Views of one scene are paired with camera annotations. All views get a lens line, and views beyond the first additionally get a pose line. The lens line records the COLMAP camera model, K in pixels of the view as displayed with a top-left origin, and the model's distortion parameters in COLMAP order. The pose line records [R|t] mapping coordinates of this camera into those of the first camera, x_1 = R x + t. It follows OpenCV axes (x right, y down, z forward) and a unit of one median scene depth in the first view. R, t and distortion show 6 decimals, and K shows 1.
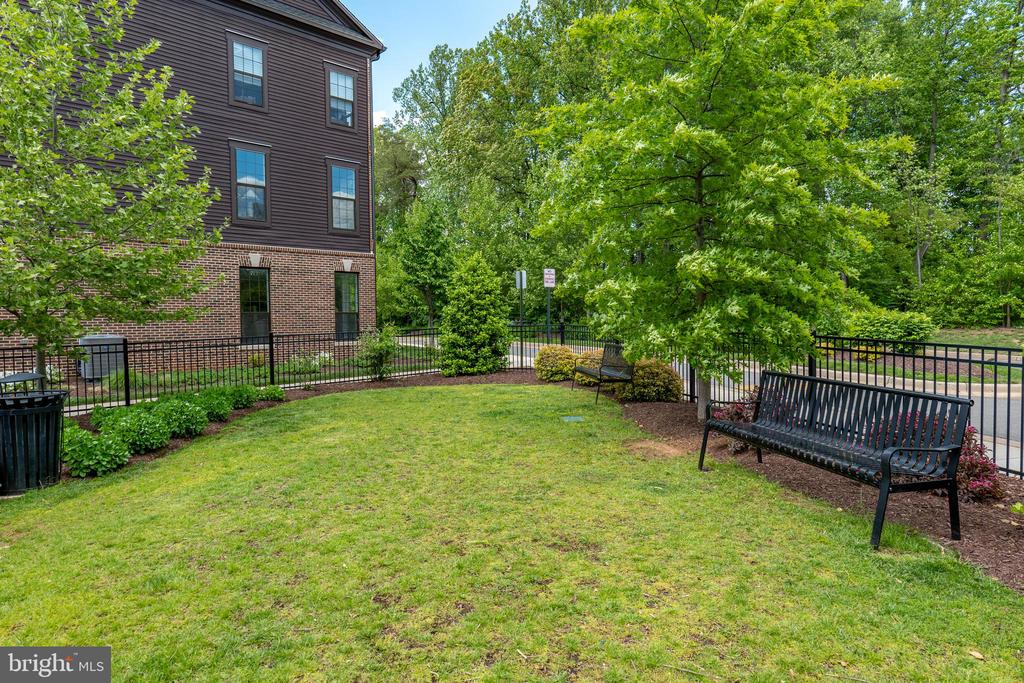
lens RADIAL K [[616.7, 0, 512.0], [0, 616.7, 341.5], [0, 0, 1]] dist [0.000363, 0.000137]
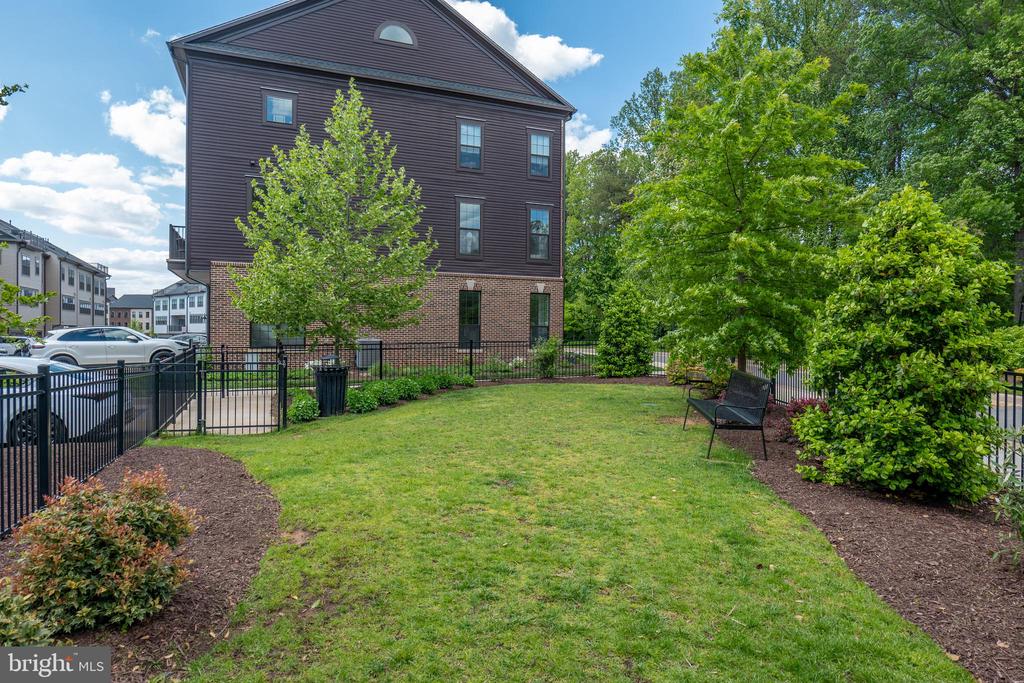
lens RADIAL K [[616.7, 0, 512.0], [0, 616.7, 341.5], [0, 0, 1]] dist [0.000363, 0.000137]
pose [[0.933904, 0.025027, -0.356646, 0.172256], [-0.032720, 0.999344, -0.015554, 0.007656], [0.356022, 0.026195, 0.934110, -0.244701]]
